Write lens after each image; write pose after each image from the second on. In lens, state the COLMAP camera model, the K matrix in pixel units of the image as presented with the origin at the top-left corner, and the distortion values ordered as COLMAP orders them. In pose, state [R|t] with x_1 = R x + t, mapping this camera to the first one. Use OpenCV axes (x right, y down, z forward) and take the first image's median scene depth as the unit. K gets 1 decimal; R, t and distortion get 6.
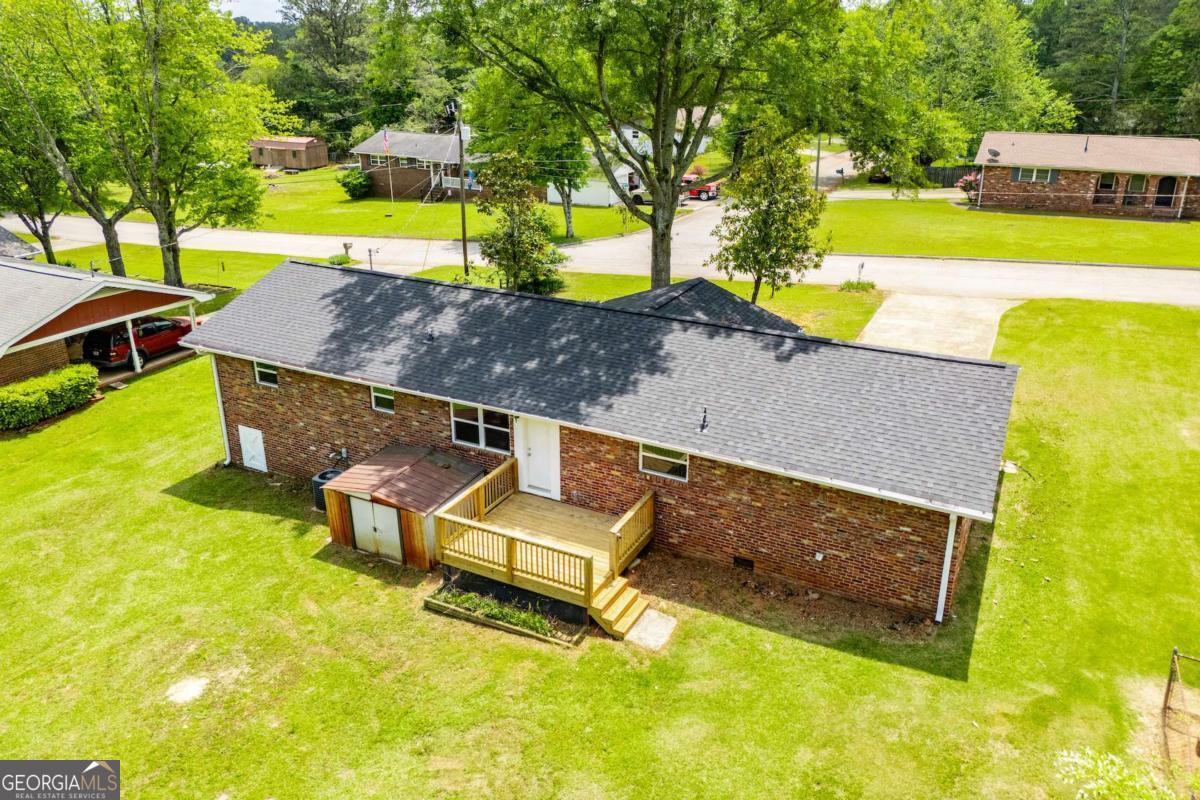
lens RADIAL K [[872.7, 0, 595.6], [0, 872.7, 358.6], [0, 0, 1]] dist [0.077376, -0.084703]
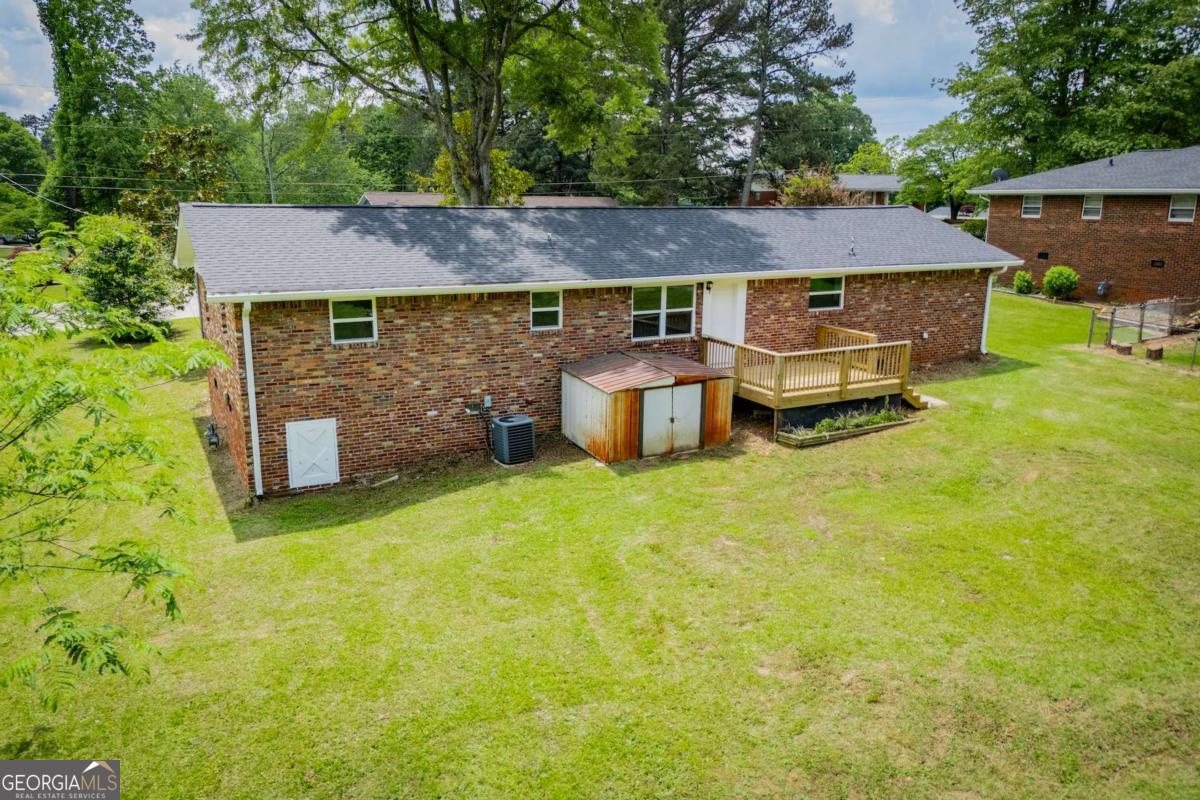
lens RADIAL K [[863.8, 0, 600.0], [0, 863.8, 400.0], [0, 0, 1]] dist [0.074117, -0.081080]
pose [[0.568322, -0.176363, 0.803683, -0.987249], [0.273890, 0.961605, 0.017337, 0.139200], [-0.775883, 0.210268, 0.594805, 0.532338]]
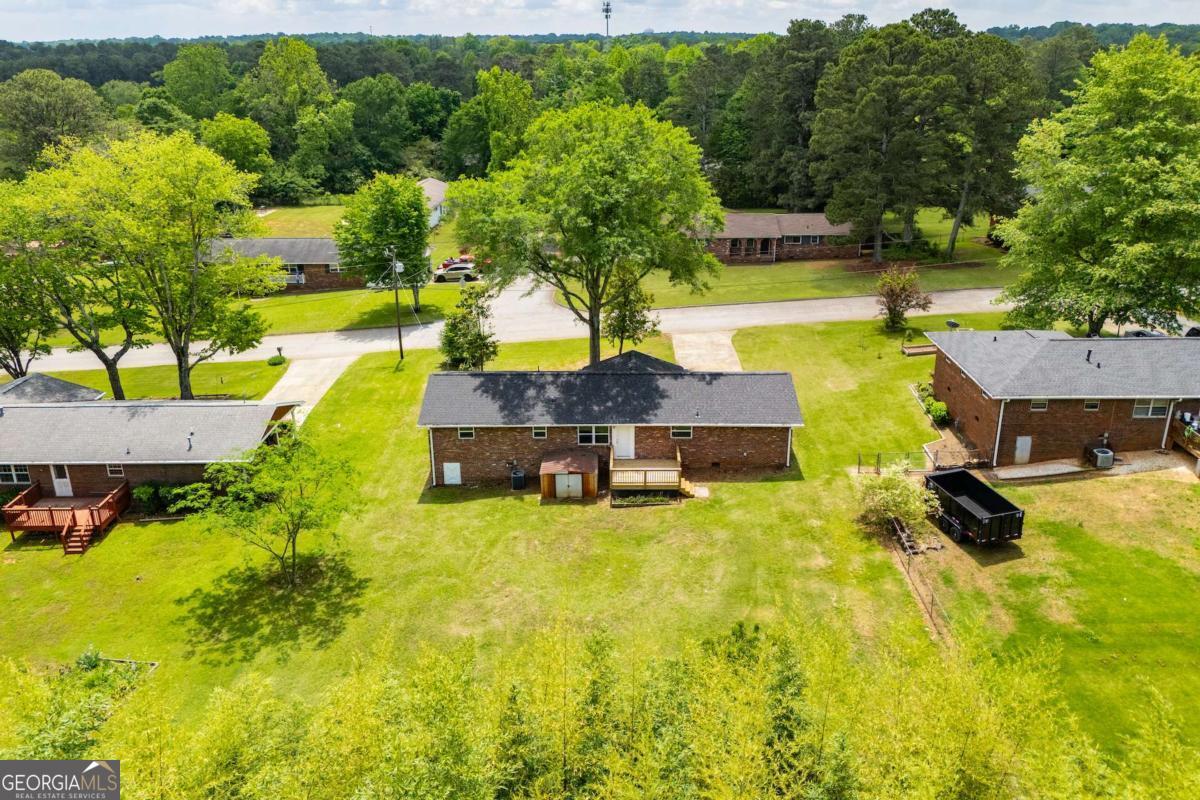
lens RADIAL K [[872.7, 0, 595.6], [0, 872.7, 358.6], [0, 0, 1]] dist [0.077376, -0.084703]
pose [[0.898362, -0.155519, 0.410803, -1.071874], [0.160595, 0.986767, 0.022367, -0.174894], [-0.408845, 0.045879, 0.911450, -1.125836]]
